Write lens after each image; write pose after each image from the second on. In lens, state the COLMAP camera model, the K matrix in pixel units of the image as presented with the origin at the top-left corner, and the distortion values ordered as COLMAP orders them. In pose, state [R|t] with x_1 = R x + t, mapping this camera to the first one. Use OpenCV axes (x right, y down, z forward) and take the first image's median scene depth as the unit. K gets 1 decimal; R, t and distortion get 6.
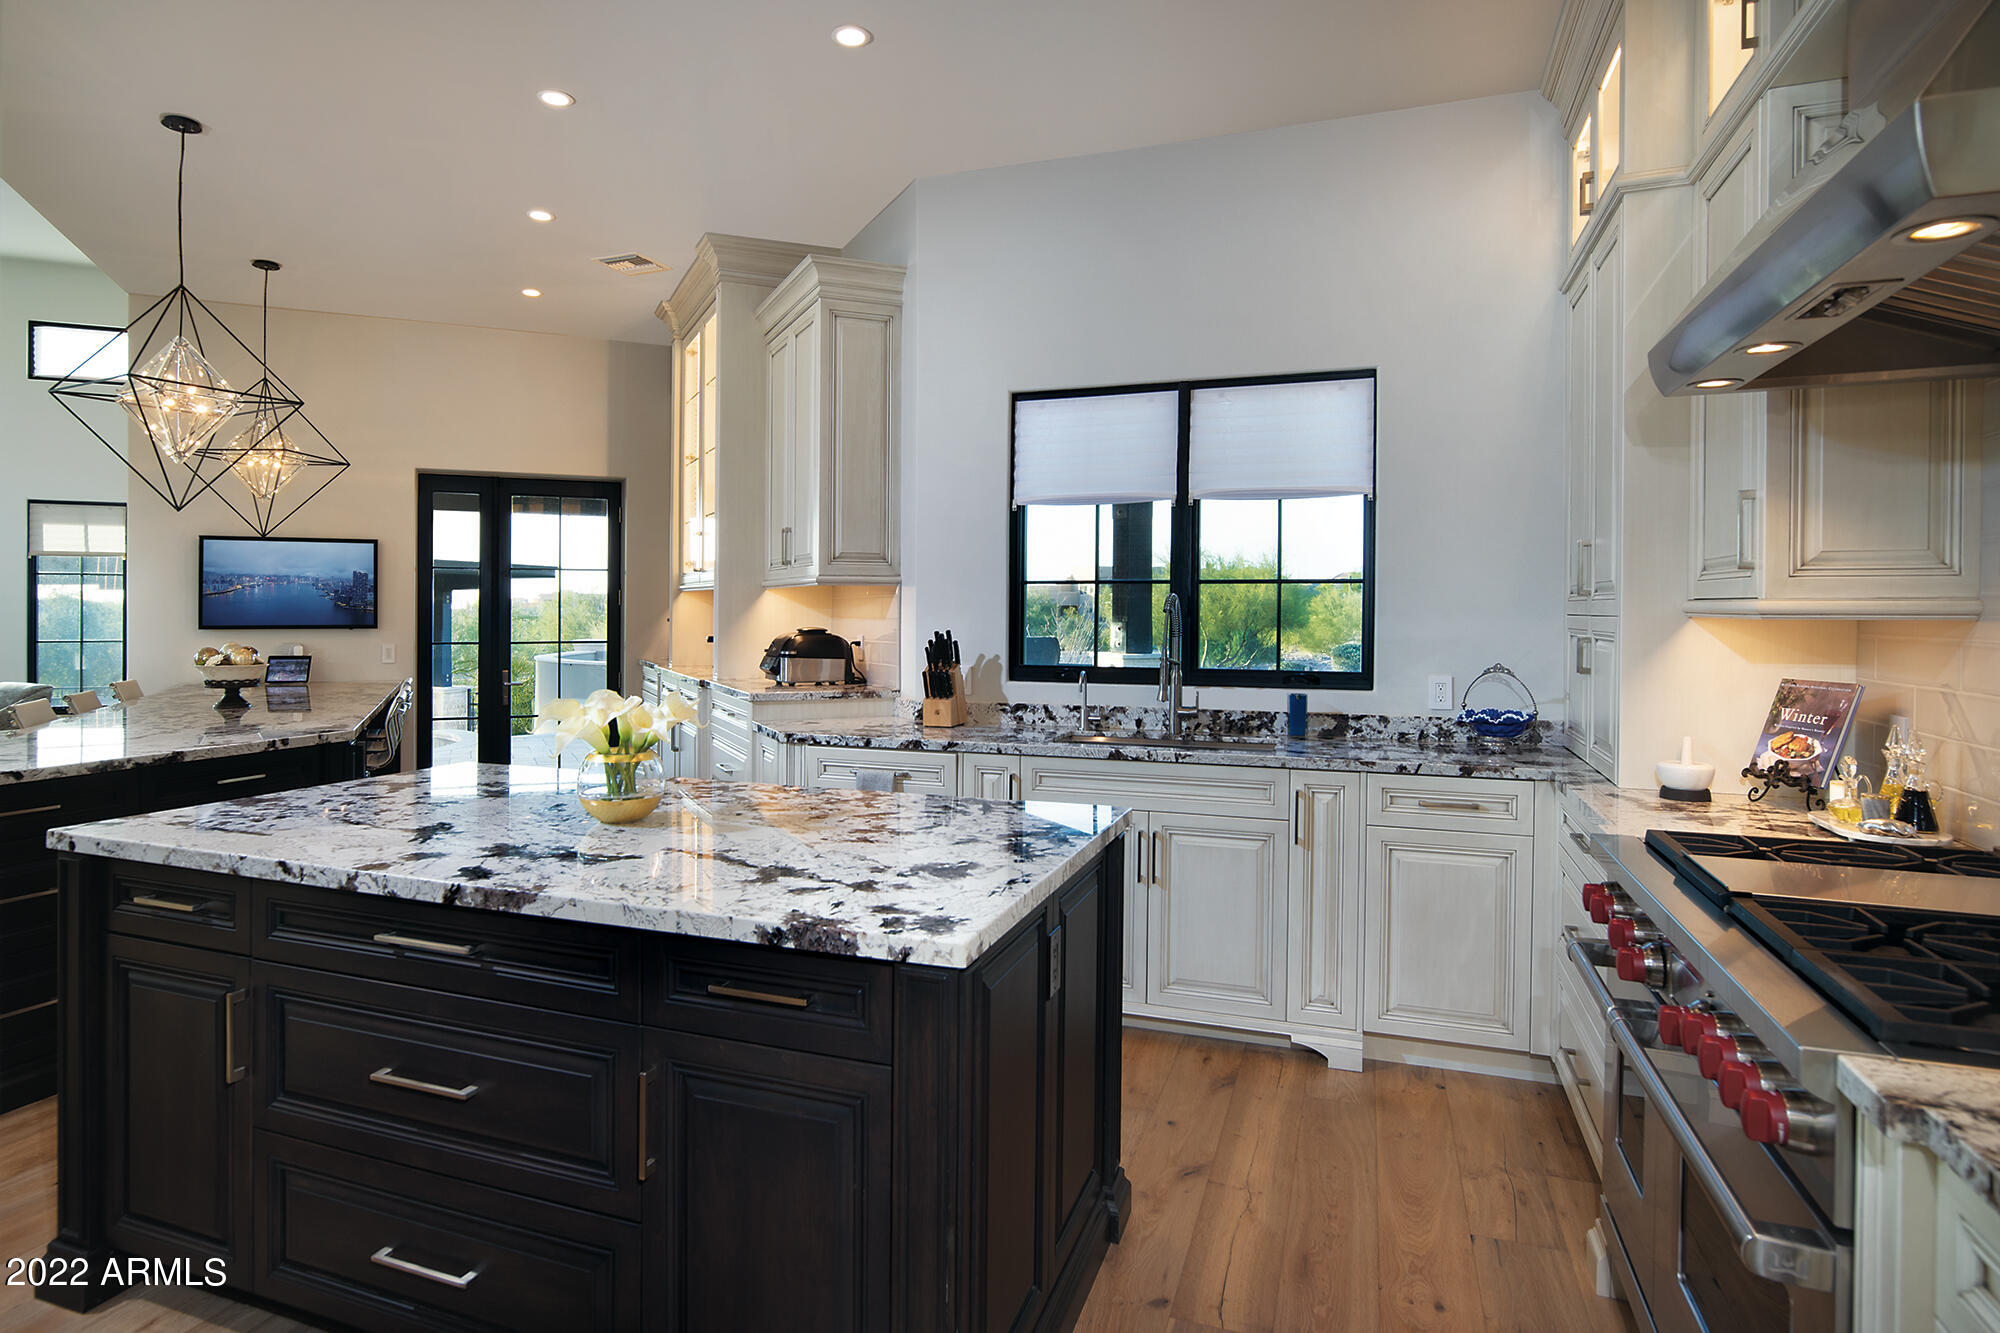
lens RADIAL K [[1048.8, 0, 995.1], [0, 1048.8, 678.1], [0, 0, 1]] dist [-0.001954, -0.000558]
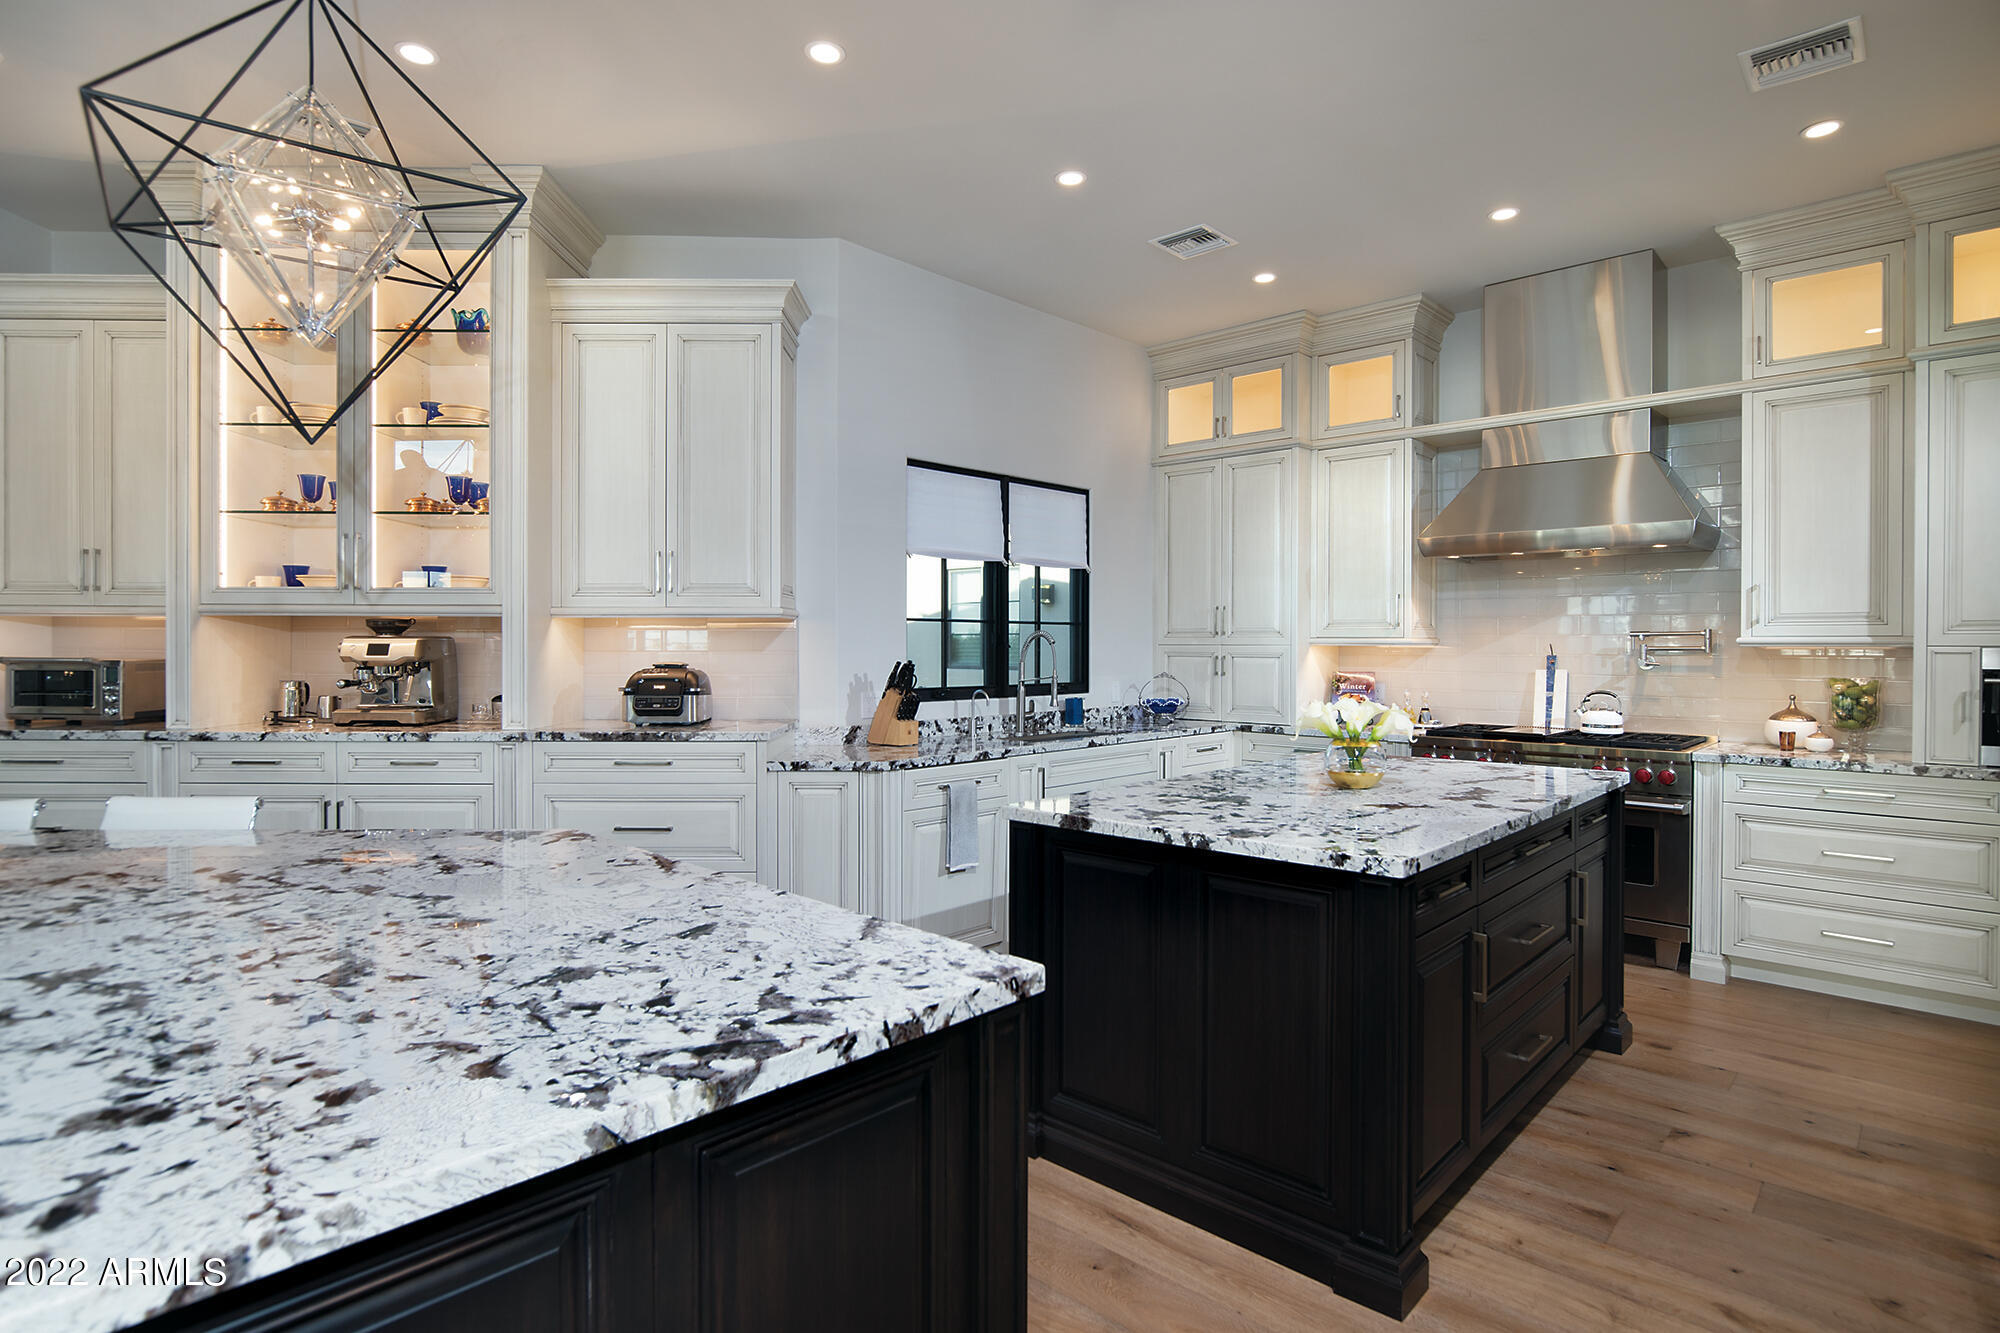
lens RADIAL K [[1011.5, 0, 996.3], [0, 1011.5, 656.9], [0, 0, 1]] dist [0.000282, -0.000111]
pose [[0.409536, -0.013957, 0.912187, -1.070495], [0.055492, 0.998413, -0.009637, -0.034614], [-0.910605, 0.054566, 0.409661, 0.498590]]
